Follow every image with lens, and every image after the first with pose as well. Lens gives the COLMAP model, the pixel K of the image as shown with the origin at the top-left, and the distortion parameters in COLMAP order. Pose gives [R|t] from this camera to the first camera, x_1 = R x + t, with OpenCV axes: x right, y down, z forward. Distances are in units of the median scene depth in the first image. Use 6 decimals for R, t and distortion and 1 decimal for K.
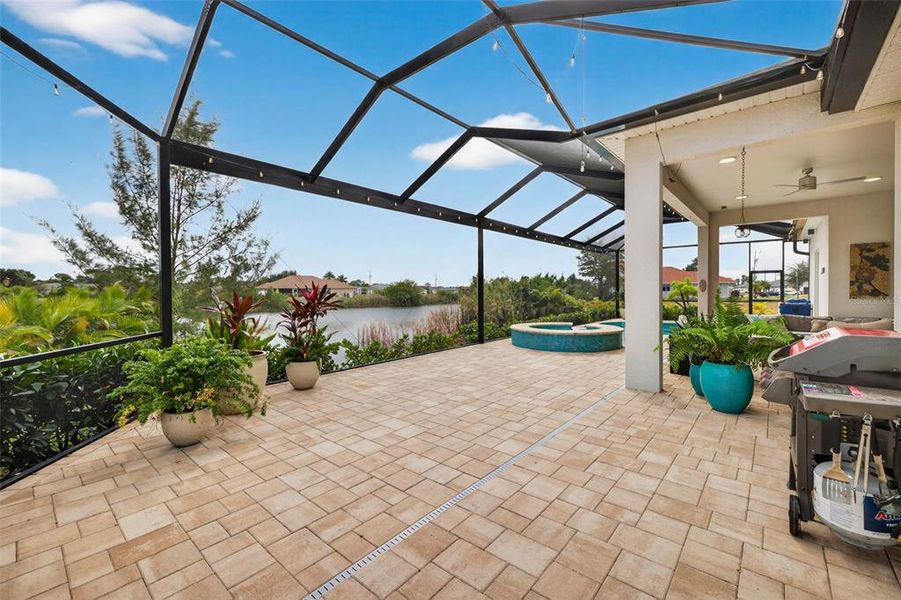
lens RADIAL K [[385.3, 0, 450.6], [0, 385.3, 293.3], [0, 0, 1]] dist [0.032810, -0.000303]
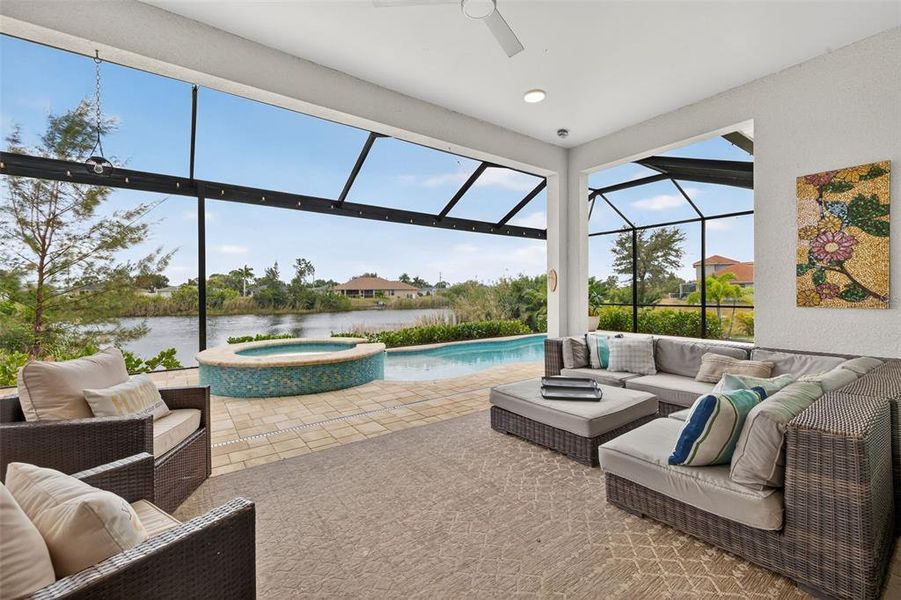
lens RADIAL K [[385.3, 0, 447.3], [0, 385.3, 292.1], [0, 0, 1]] dist [0.032810, -0.000303]
pose [[0.967506, 0.000792, -0.252848, 0.754026], [-0.002478, 0.999977, -0.006350, 0.001275], [0.252837, 0.006770, 0.967485, 0.503817]]
